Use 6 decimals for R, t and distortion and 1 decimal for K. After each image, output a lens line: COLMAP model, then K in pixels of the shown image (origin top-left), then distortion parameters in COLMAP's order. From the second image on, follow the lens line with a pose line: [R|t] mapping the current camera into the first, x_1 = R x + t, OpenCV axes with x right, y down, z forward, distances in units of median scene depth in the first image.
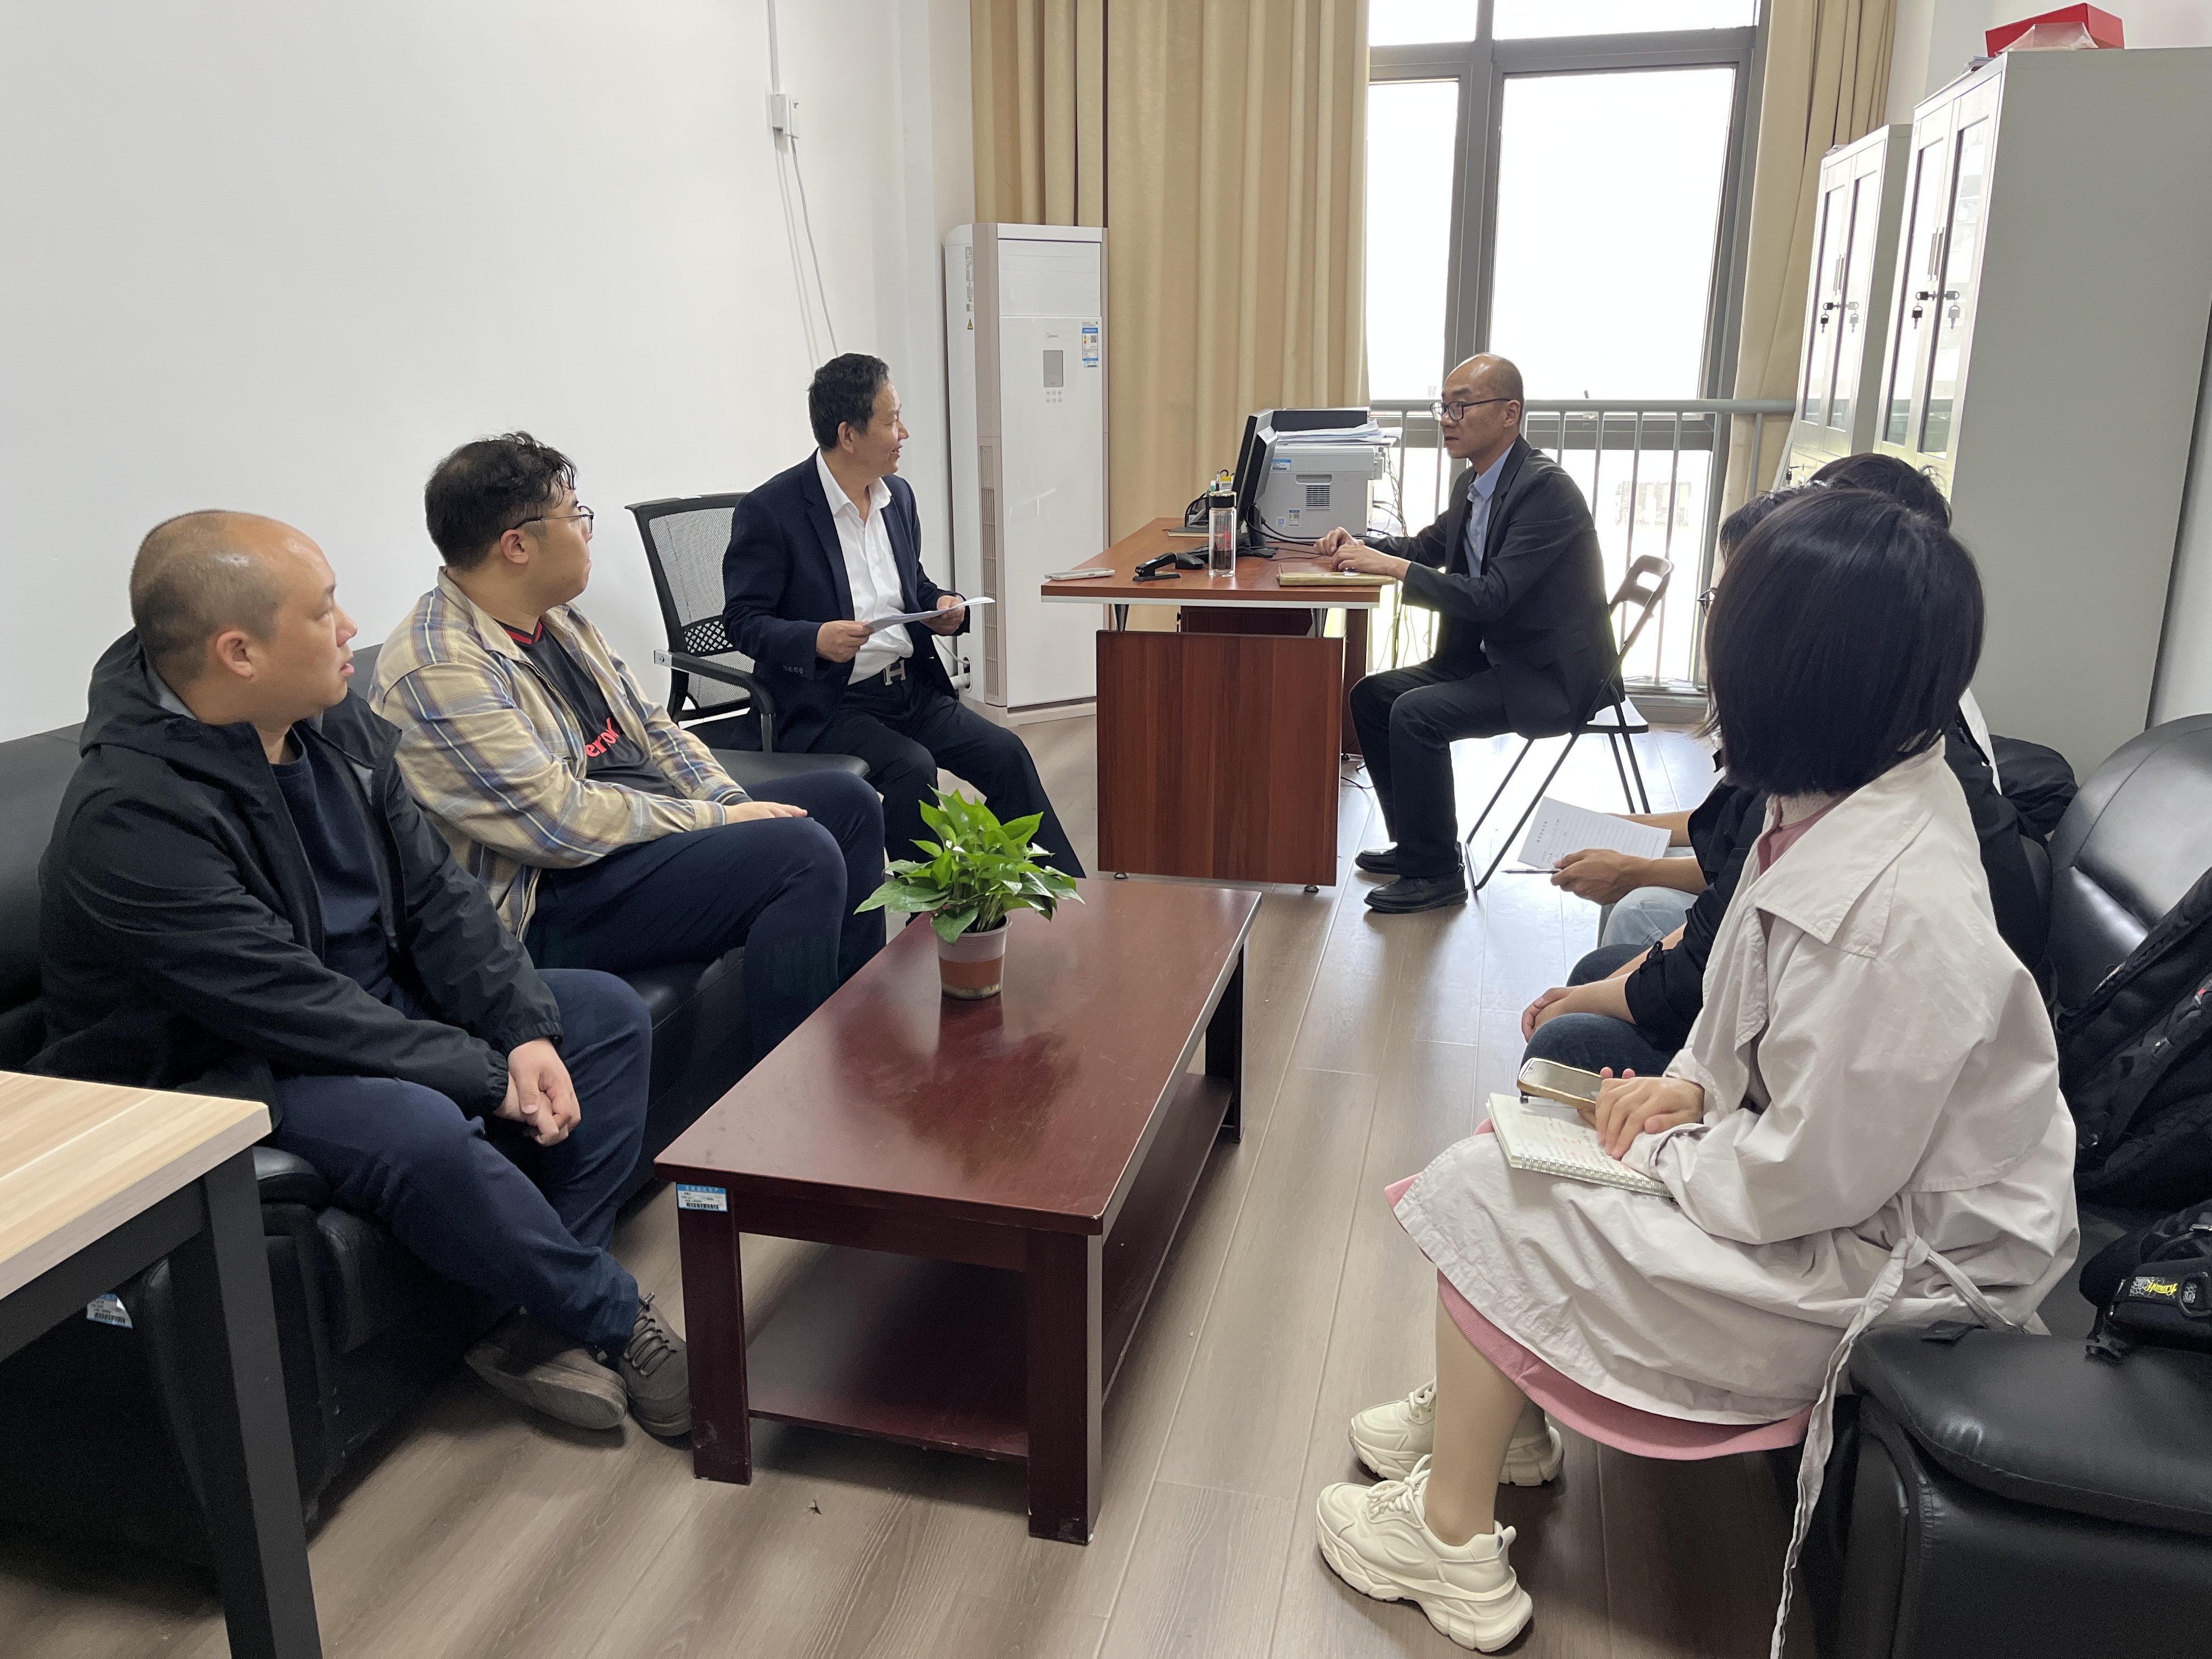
lens RADIAL K [[1662.8, 0, 1102.1], [0, 1662.8, 780.4], [0, 0, 1]] dist [0.042156, 0.048492]
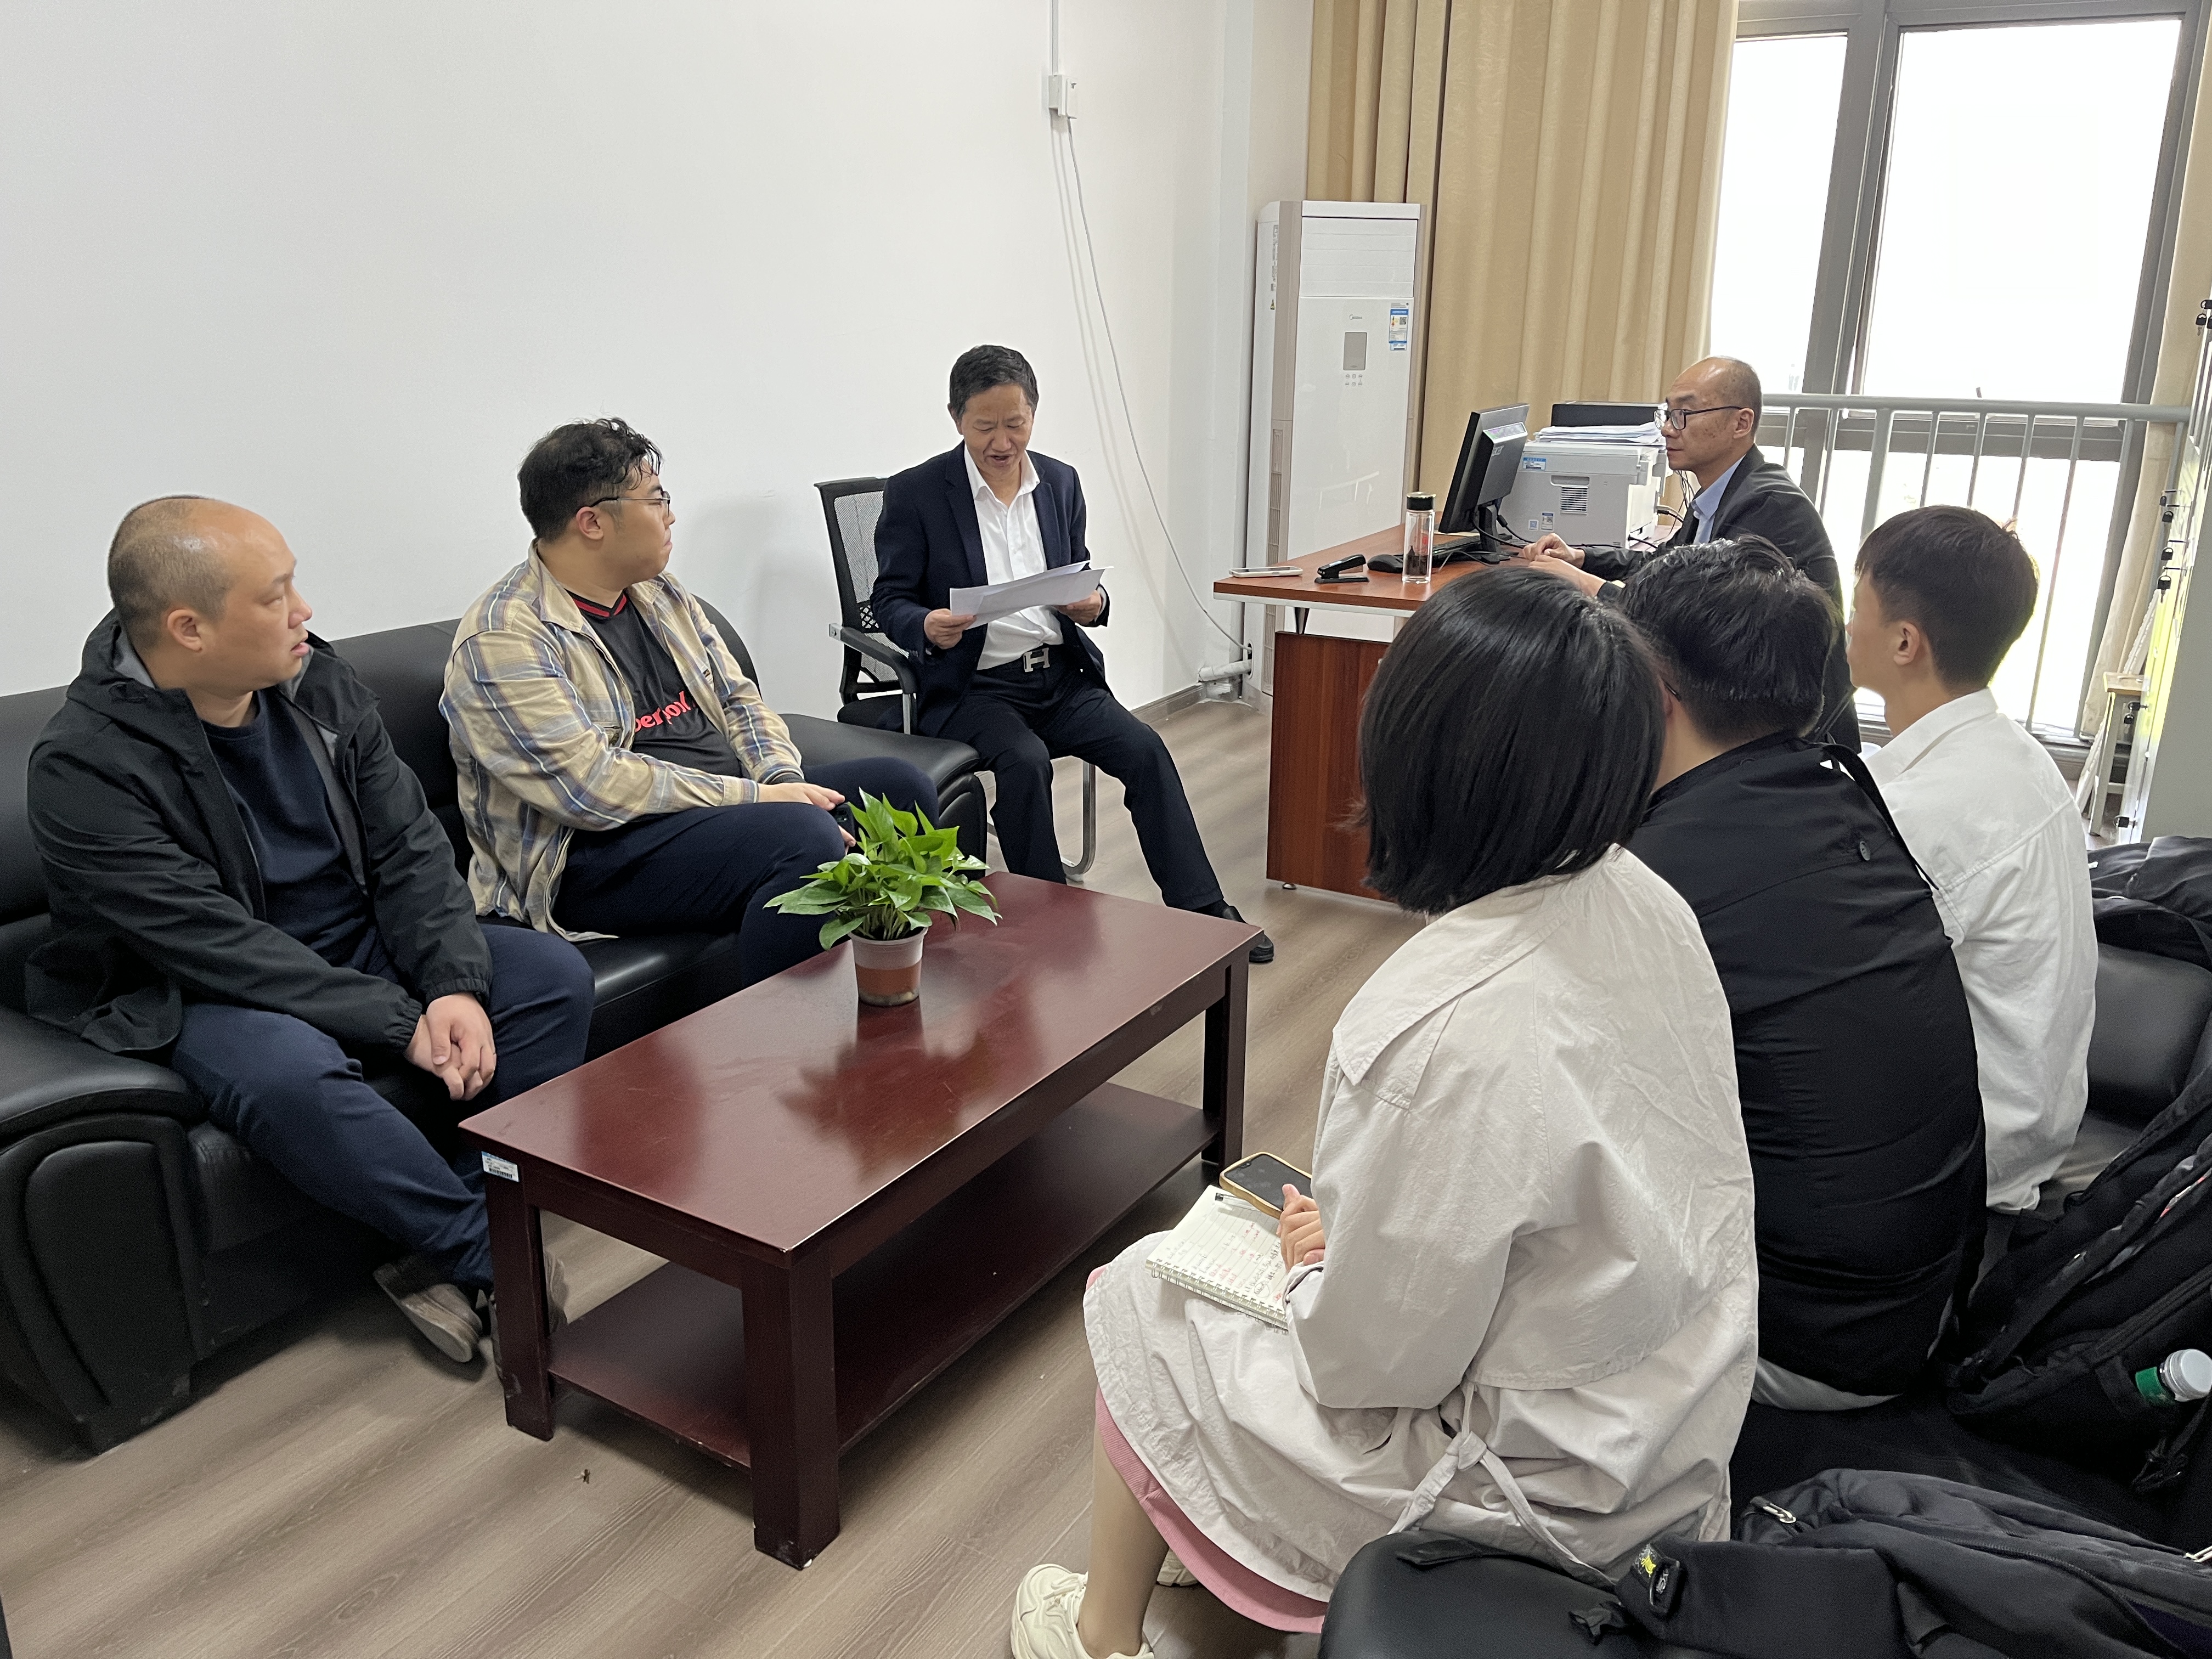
lens RADIAL K [[1662.9, 0, 1108.0], [0, 1662.9, 797.3], [0, 0, 1]] dist [0.039712, -0.007271]
pose [[0.957621, 0.094017, -0.272254, 0.277017], [-0.086448, 0.995465, 0.039689, -0.038902], [0.274751, -0.014471, 0.961407, 0.073092]]
